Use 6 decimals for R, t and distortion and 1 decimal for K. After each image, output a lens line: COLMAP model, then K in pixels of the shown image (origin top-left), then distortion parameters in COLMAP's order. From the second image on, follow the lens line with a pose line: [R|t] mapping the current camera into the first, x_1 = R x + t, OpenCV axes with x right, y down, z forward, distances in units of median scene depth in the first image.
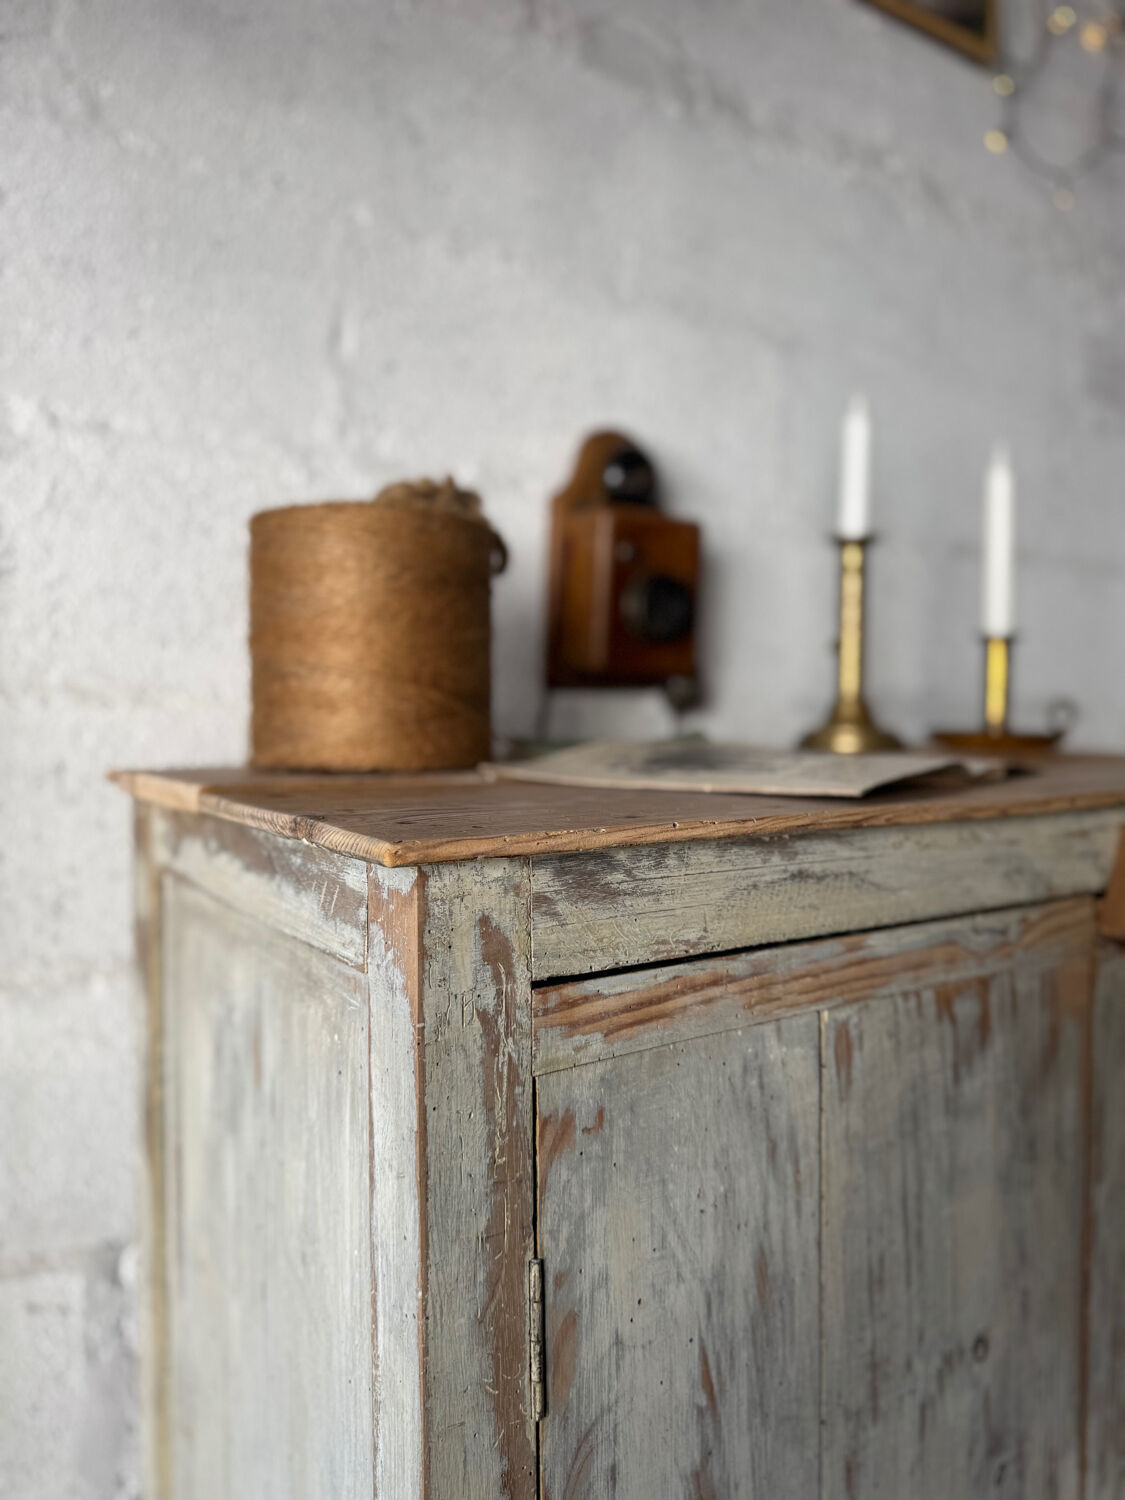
lens RADIAL K [[1089.1, 0, 562.5], [0, 1089.1, 750.0], [0, 0, 1]] dist [0.043938, -0.082487]
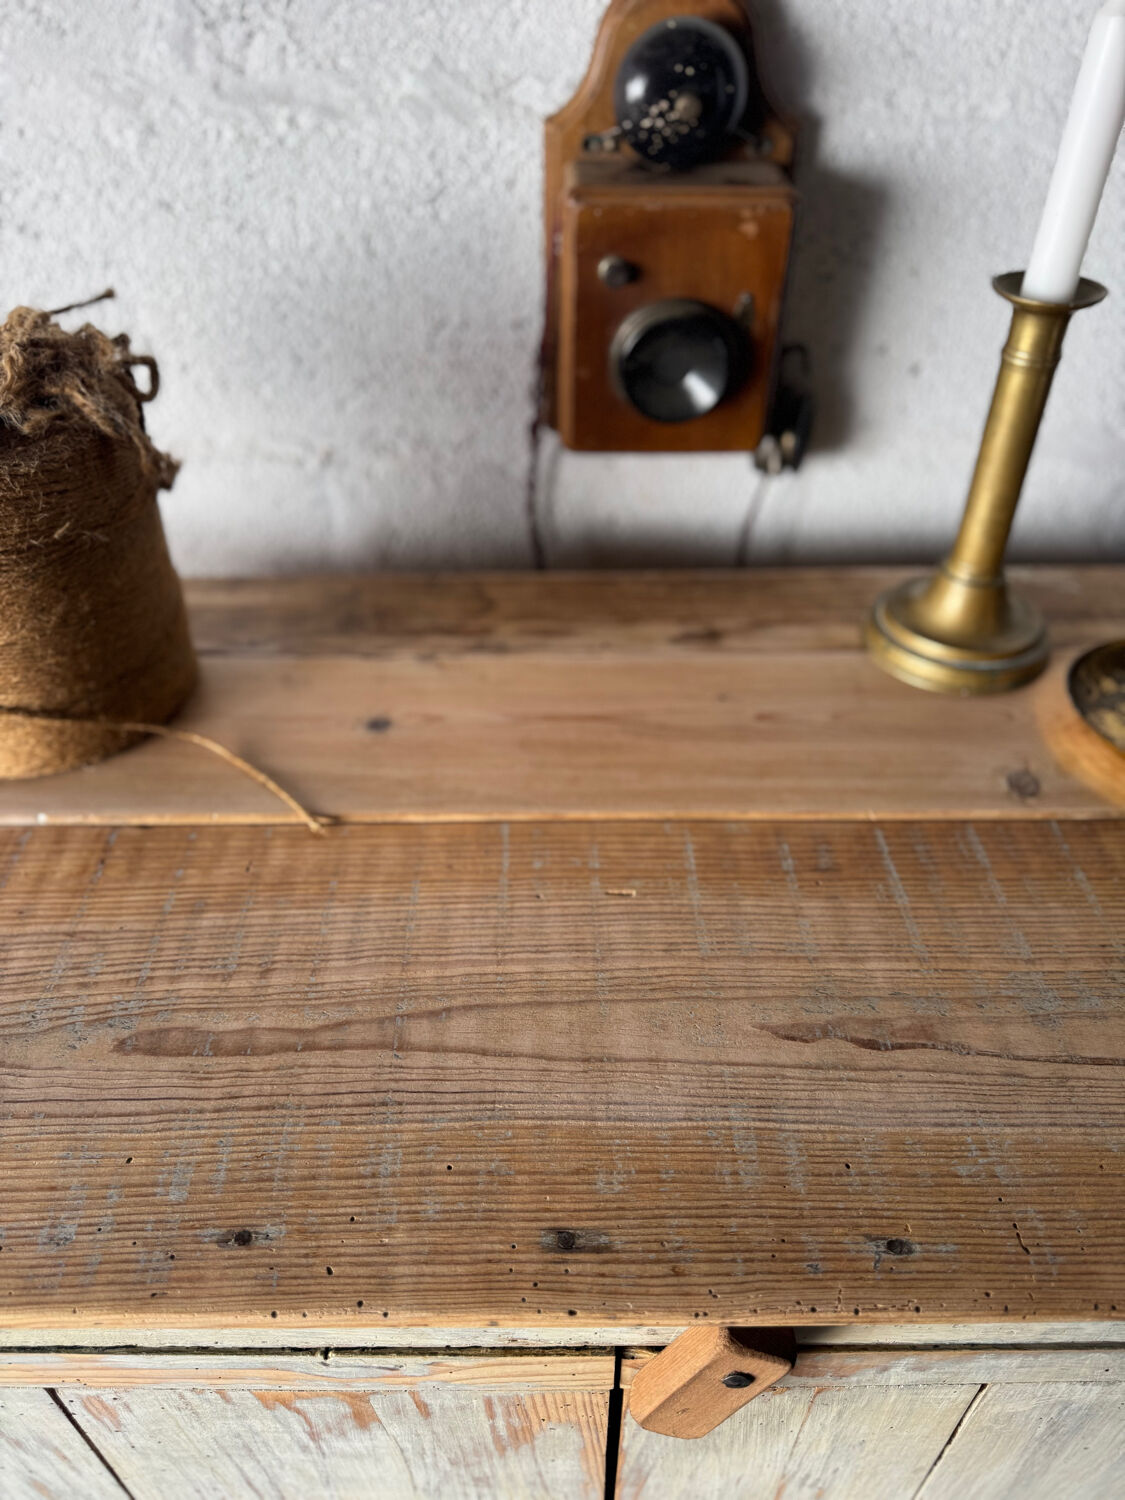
lens RADIAL K [[1088.1, 0, 565.4], [0, 1088.1, 746.2], [0, 0, 1]] dist [-0.005460, -0.009718]
pose [[0.836244, 0.344915, -0.426297, 0.735232], [-0.019218, 0.795365, 0.605826, -0.647353], [0.548020, -0.498426, 0.671748, 0.886199]]
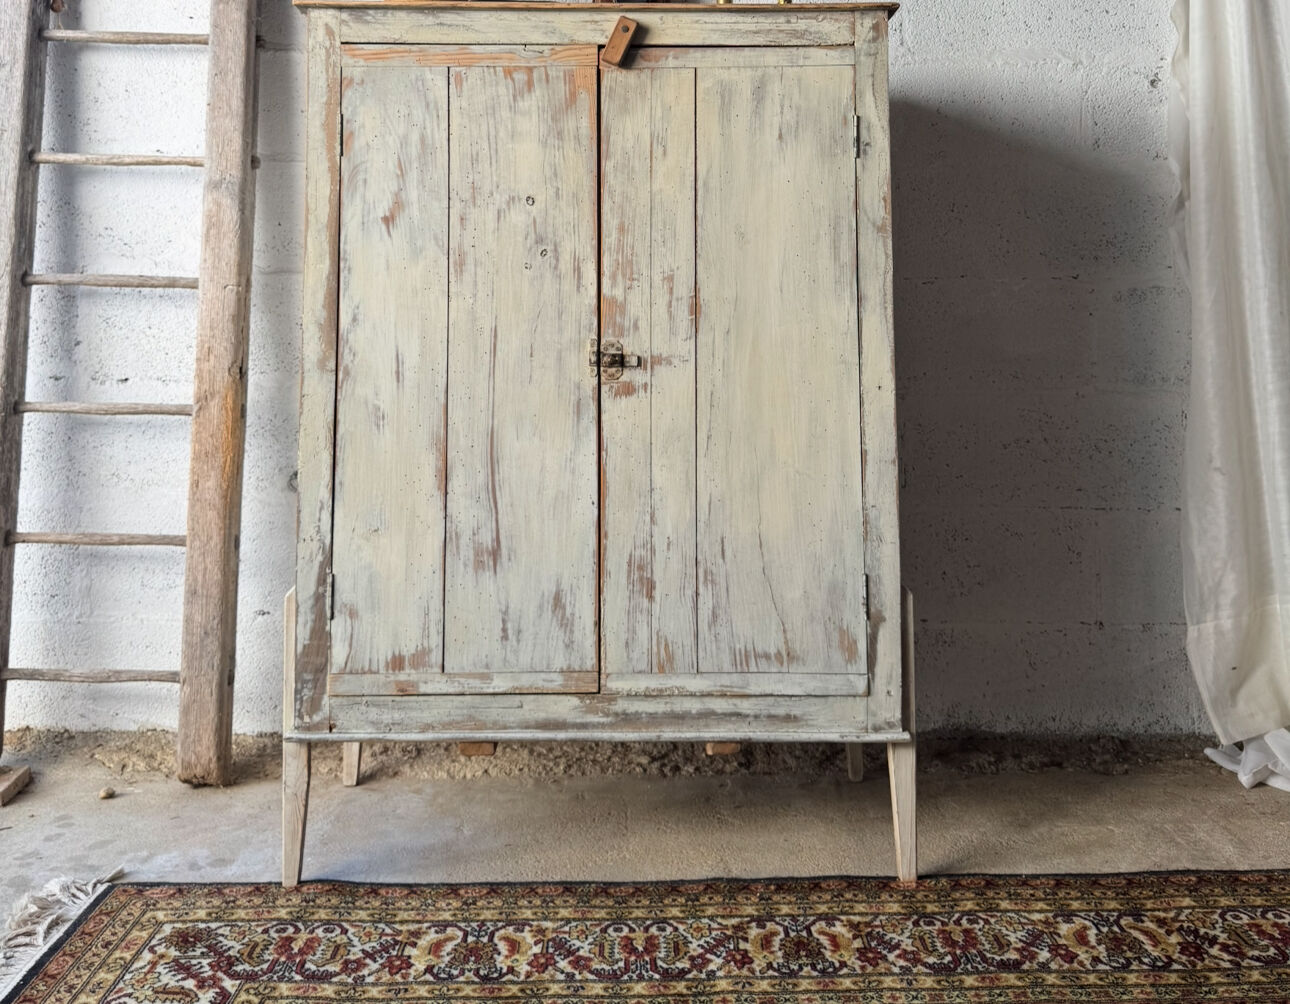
lens RADIAL K [[1220.3, 0, 644.2], [0, 1220.3, 259.7], [0, 0, 1]] dist [0.159975, -0.264804]
pose [[0.833689, -0.035962, -0.551062, 2.607544], [-0.020818, 0.995121, -0.096436, 1.107744], [0.551842, 0.091869, 0.828873, -1.570478]]
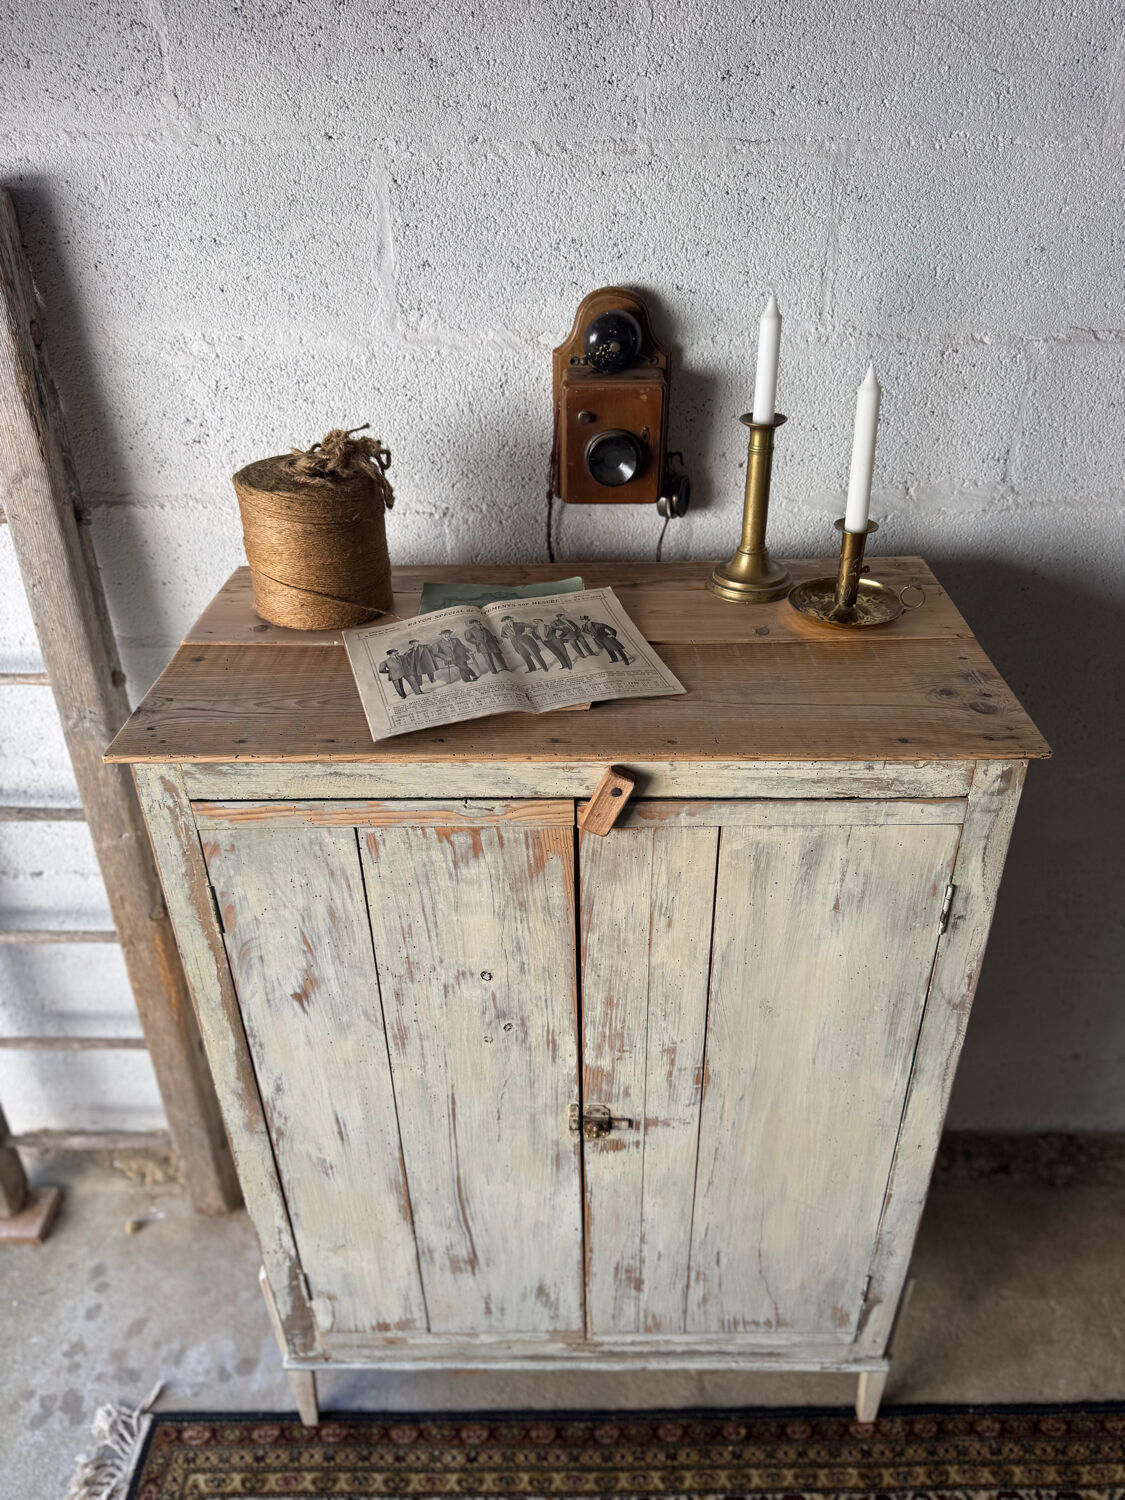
lens RADIAL K [[1050.3, 0, 564.5], [0, 1050.3, 748.0], [0, 0, 1]] dist [0.122788, -0.168885]
pose [[0.823795, 0.285990, -0.489460, 1.519658], [-0.004992, 0.867042, 0.498209, -0.919707], [0.566866, -0.407979, 0.715693, -0.191841]]
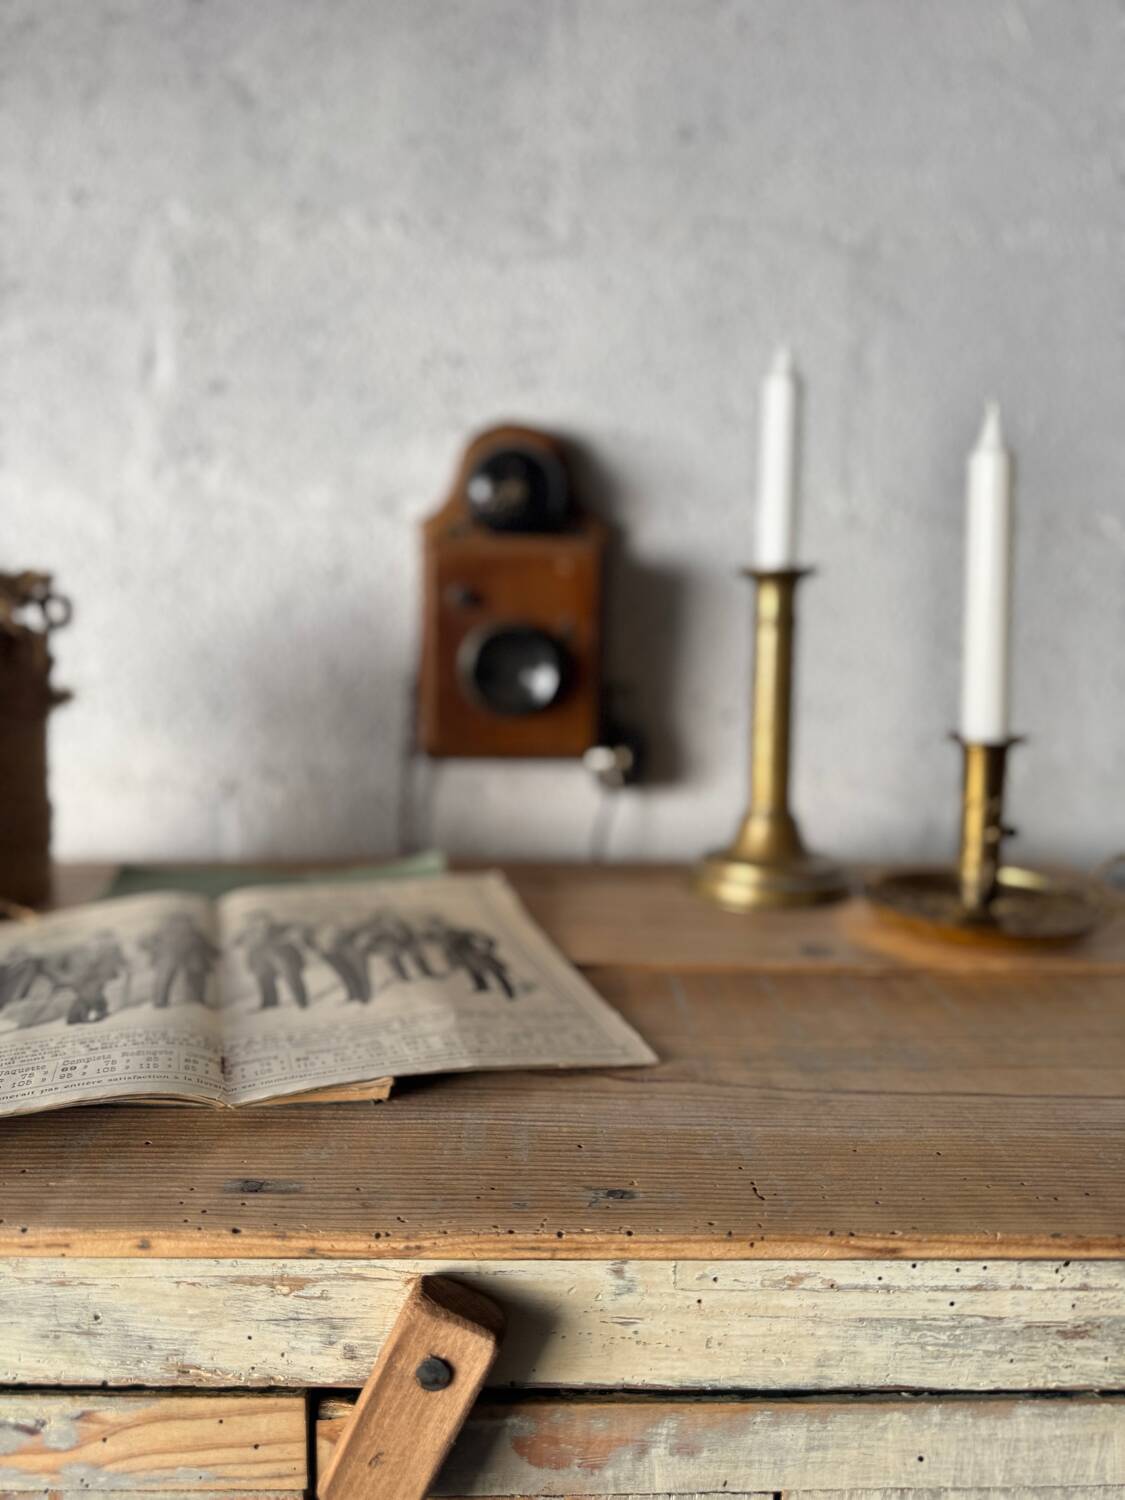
lens RADIAL K [[1088.1, 0, 565.4], [0, 1088.1, 746.2], [0, 0, 1]] dist [-0.005460, -0.009718]
pose [[0.841856, 0.071229, -0.534981, 1.025501], [-0.031295, 0.996027, 0.083368, -0.276199], [0.538794, -0.053442, 0.840741, 0.776637]]
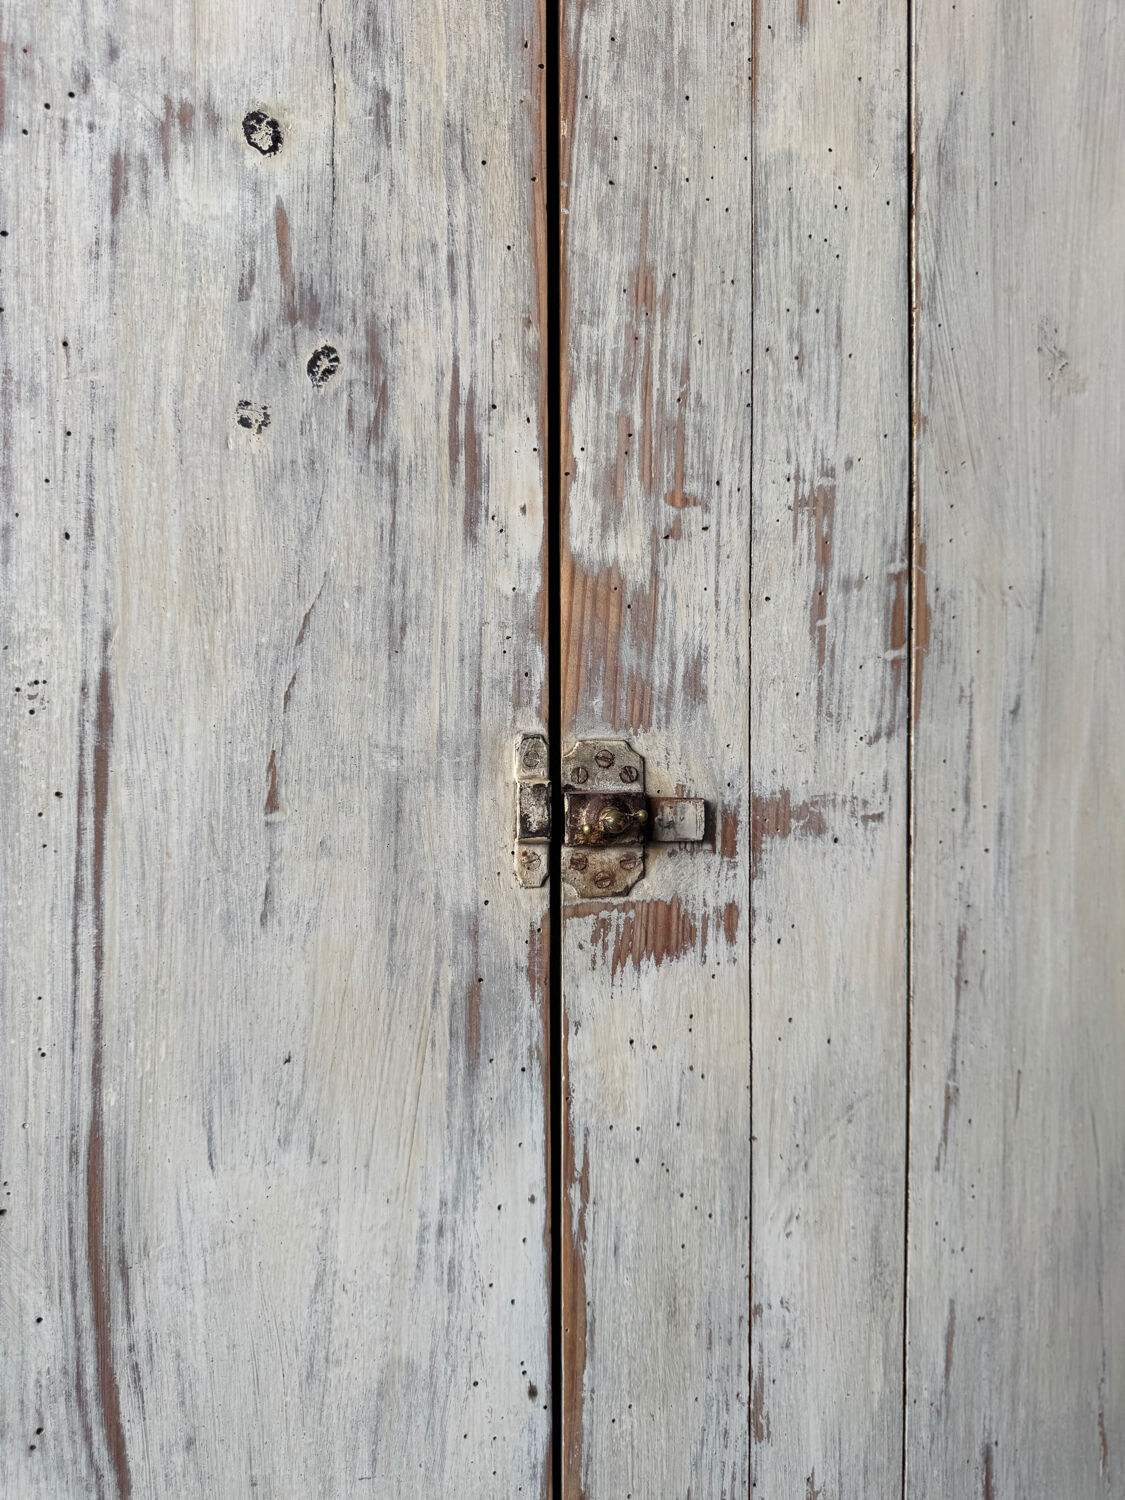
lens RADIAL K [[1080.7, 0, 562.5], [0, 1080.7, 750.0], [0, 0, 1]] dist [0.035003, -0.063787]
pose [[0.936486, 0.005457, -0.350663, 0.861235], [-0.016400, 0.999467, -0.028243, 1.032748], [0.350322, 0.032200, 0.936076, 0.536562]]
